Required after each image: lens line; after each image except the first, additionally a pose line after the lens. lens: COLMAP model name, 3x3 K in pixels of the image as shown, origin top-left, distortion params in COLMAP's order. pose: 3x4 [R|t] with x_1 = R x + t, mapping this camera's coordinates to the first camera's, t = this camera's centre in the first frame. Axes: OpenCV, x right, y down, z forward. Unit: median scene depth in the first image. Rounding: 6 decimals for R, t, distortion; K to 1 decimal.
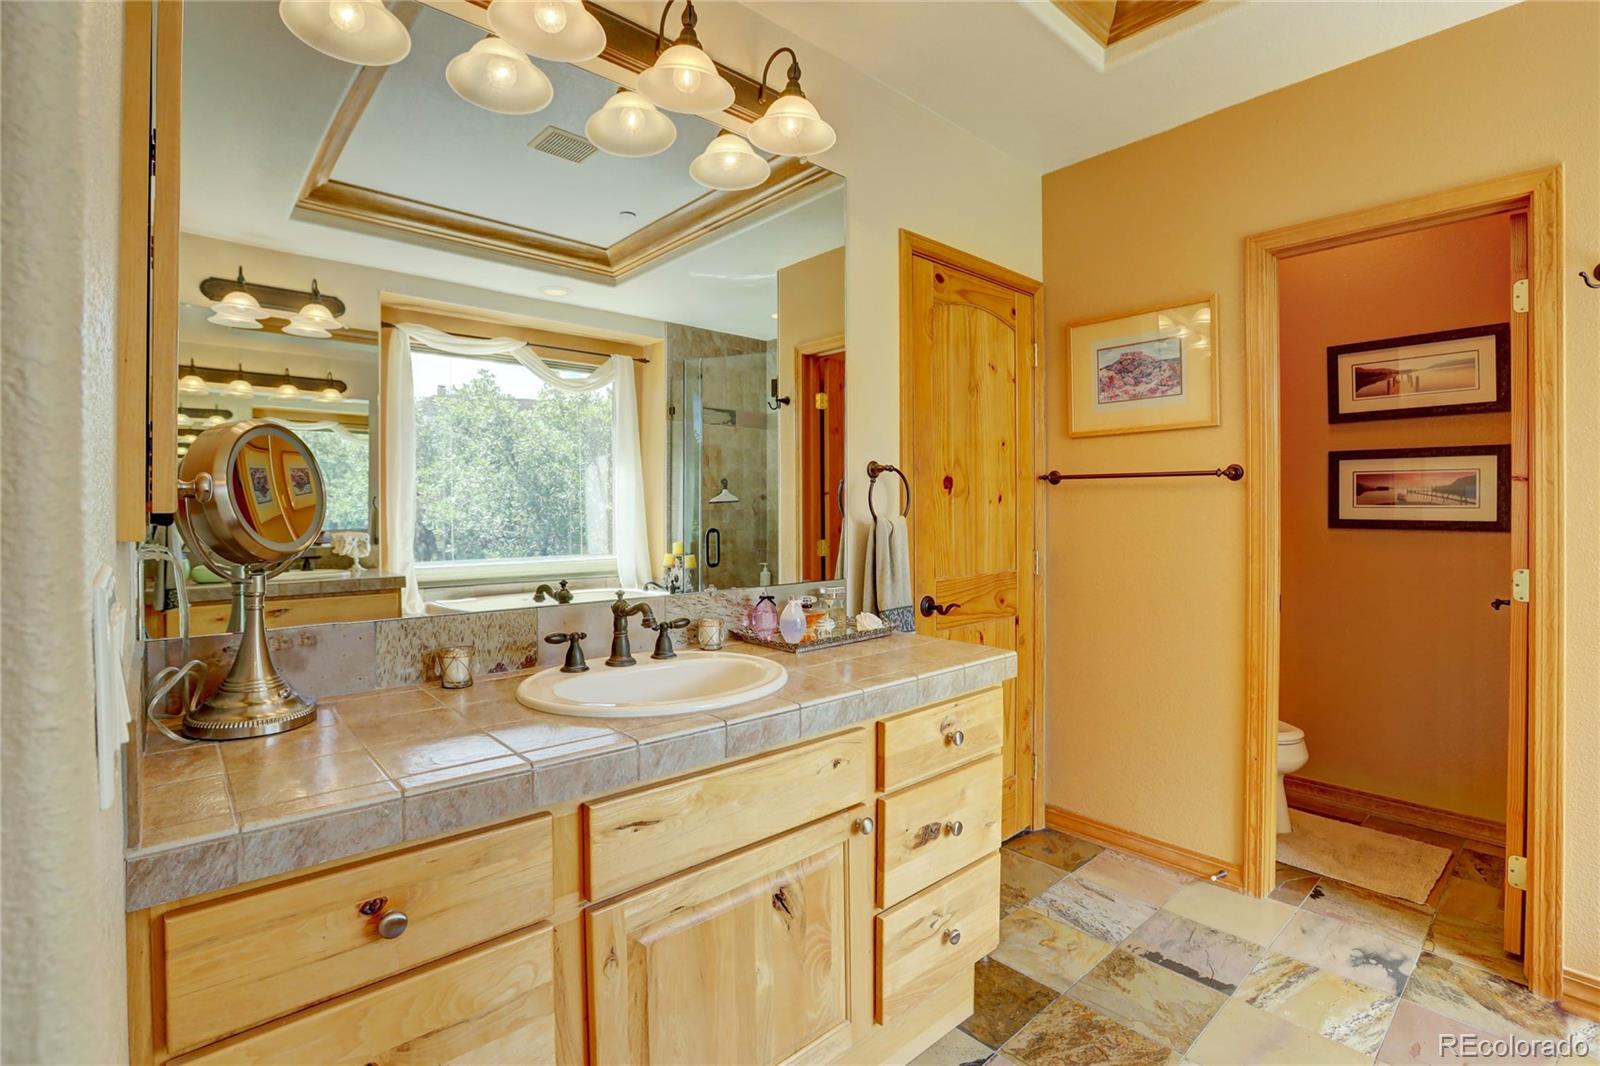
lens RADIAL K [[733.5, 0, 801.9], [0, 733.5, 521.8], [0, 0, 1]] dist [-0.025349, 0.003592]
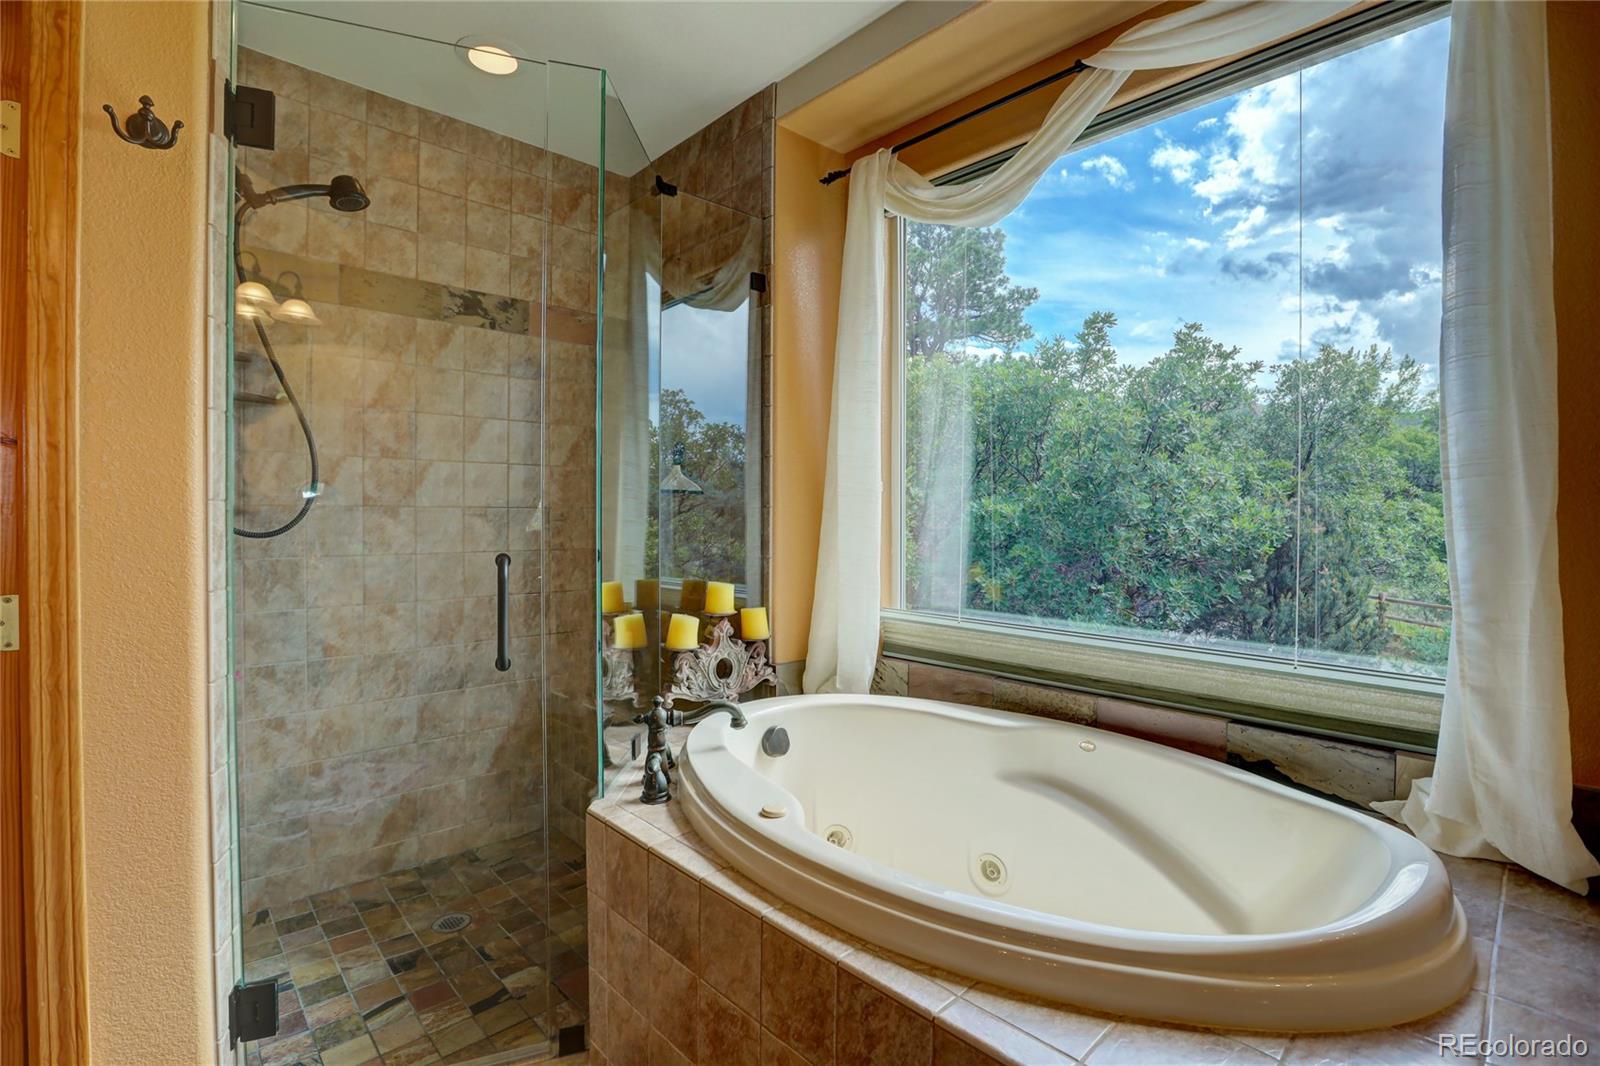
lens RADIAL K [[733.5, 0, 802.5], [0, 733.5, 529.6], [0, 0, 1]] dist [-0.025349, 0.003592]
pose [[-0.036907, -0.005592, 0.999303, 0.428356], [0.000689, 0.999984, 0.005621, 0.010823], [-0.999318, 0.000896, -0.036902, 0.401196]]
